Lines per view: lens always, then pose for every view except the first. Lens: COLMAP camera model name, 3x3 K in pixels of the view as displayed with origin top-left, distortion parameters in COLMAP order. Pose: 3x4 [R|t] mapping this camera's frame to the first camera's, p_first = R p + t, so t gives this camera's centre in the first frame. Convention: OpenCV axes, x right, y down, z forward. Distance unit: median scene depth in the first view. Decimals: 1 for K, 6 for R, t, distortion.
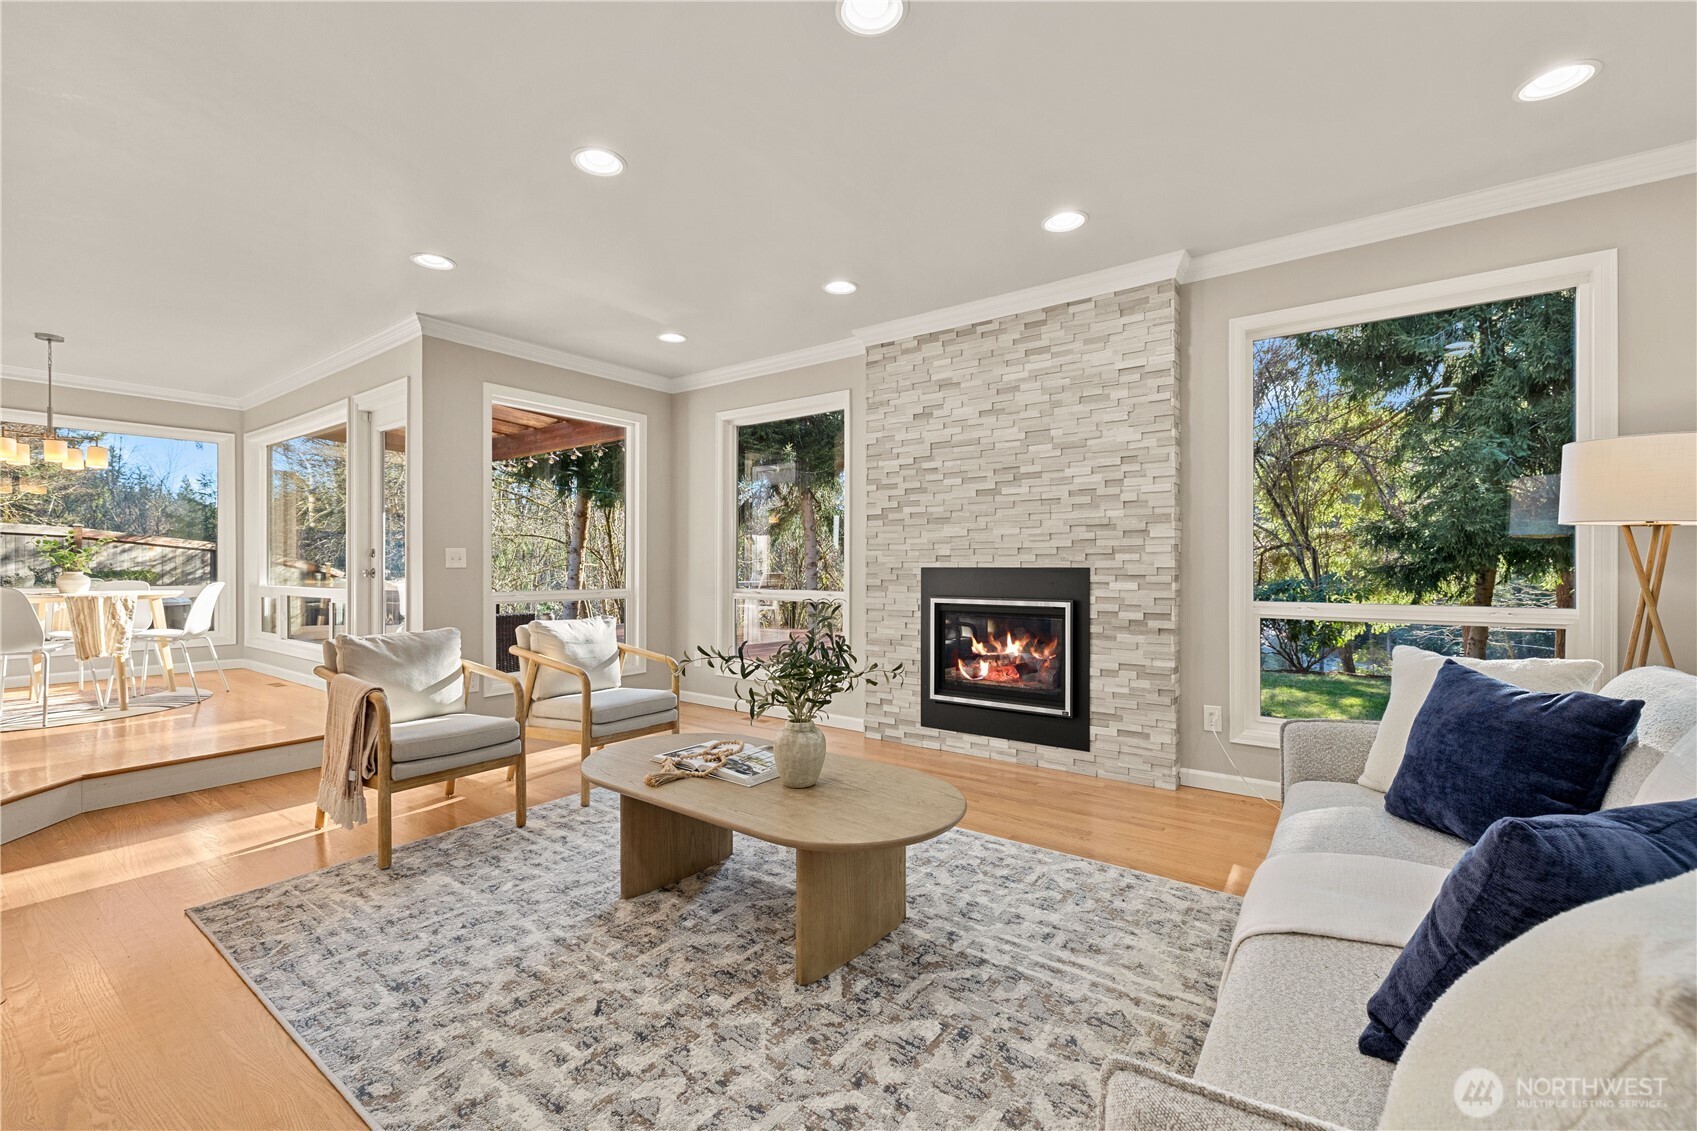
lens RADIAL K [[717.4, 0, 844.9], [0, 717.4, 569.6], [0, 0, 1]] dist [0.000983, -0.001436]
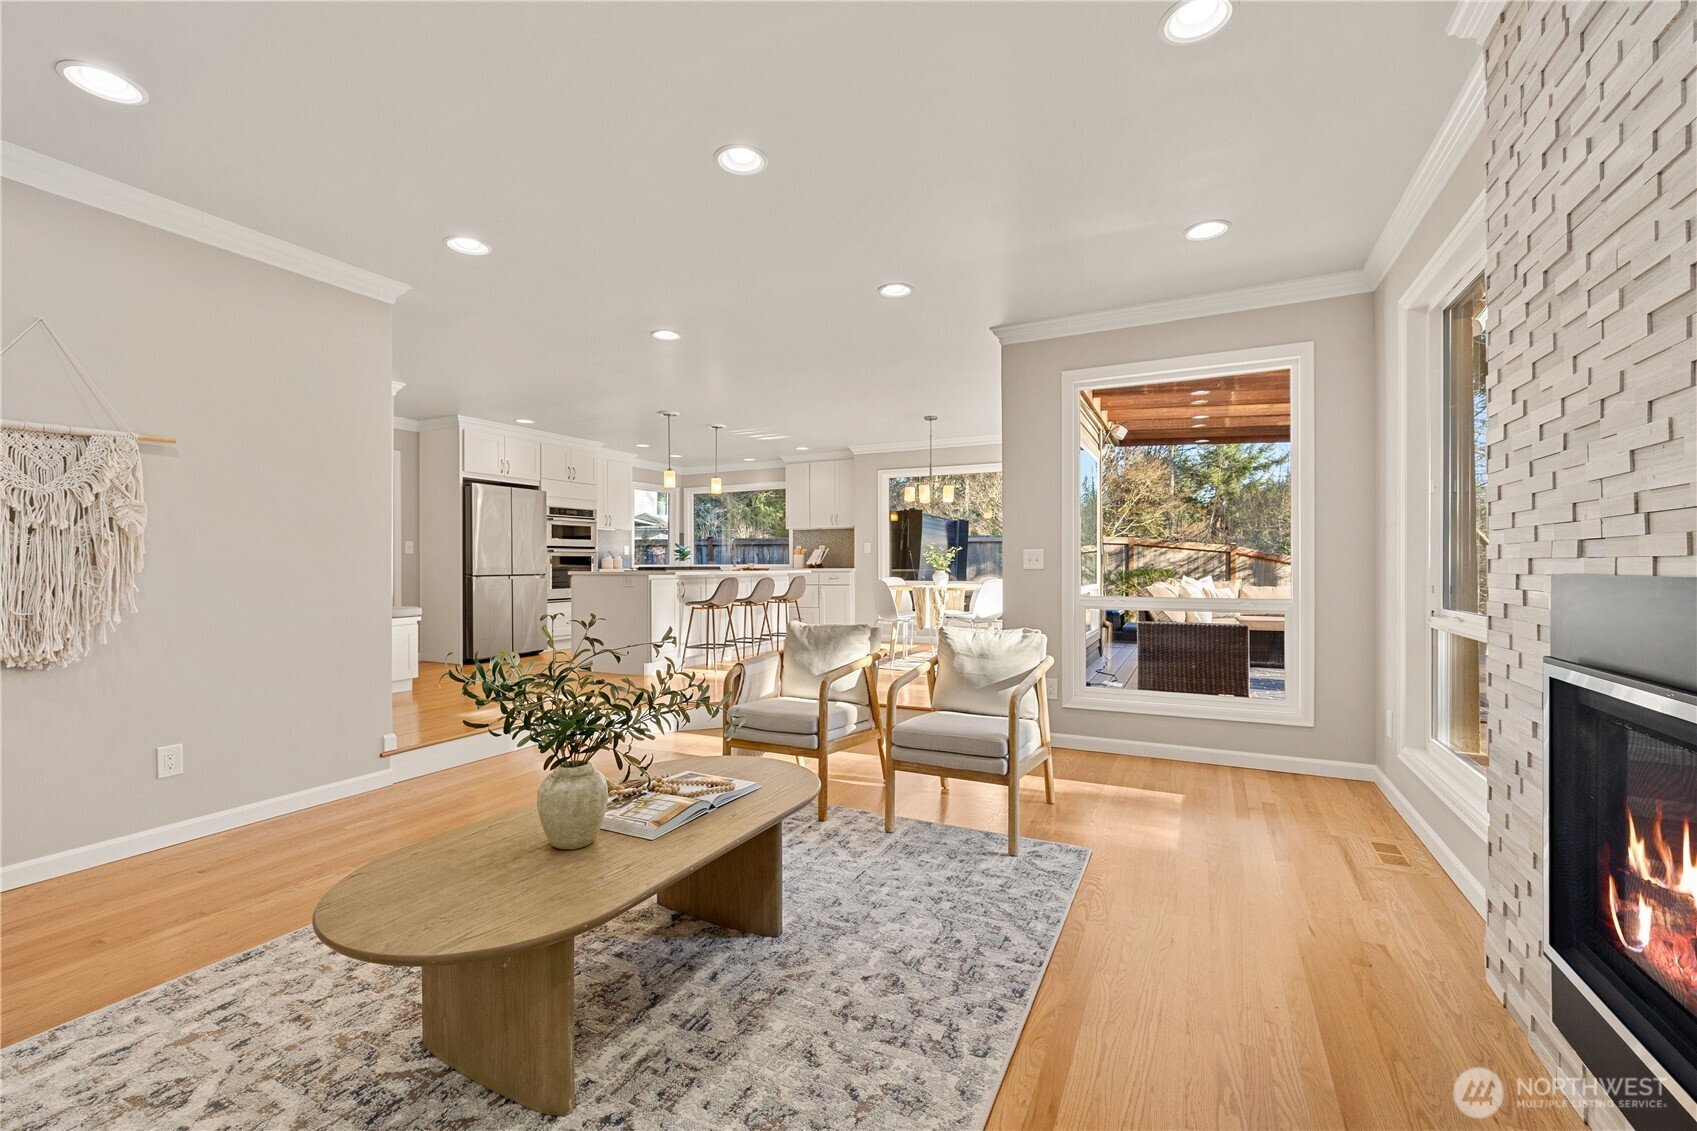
lens RADIAL K [[717.4, 0, 849.6], [0, 717.4, 561.7], [0, 0, 1]] dist [0.000983, -0.001436]
pose [[0.167875, -0.005971, -0.985790, 0.582892], [-0.002363, 0.999976, -0.006459, -0.008299], [0.985805, 0.003414, 0.167857, 0.872684]]
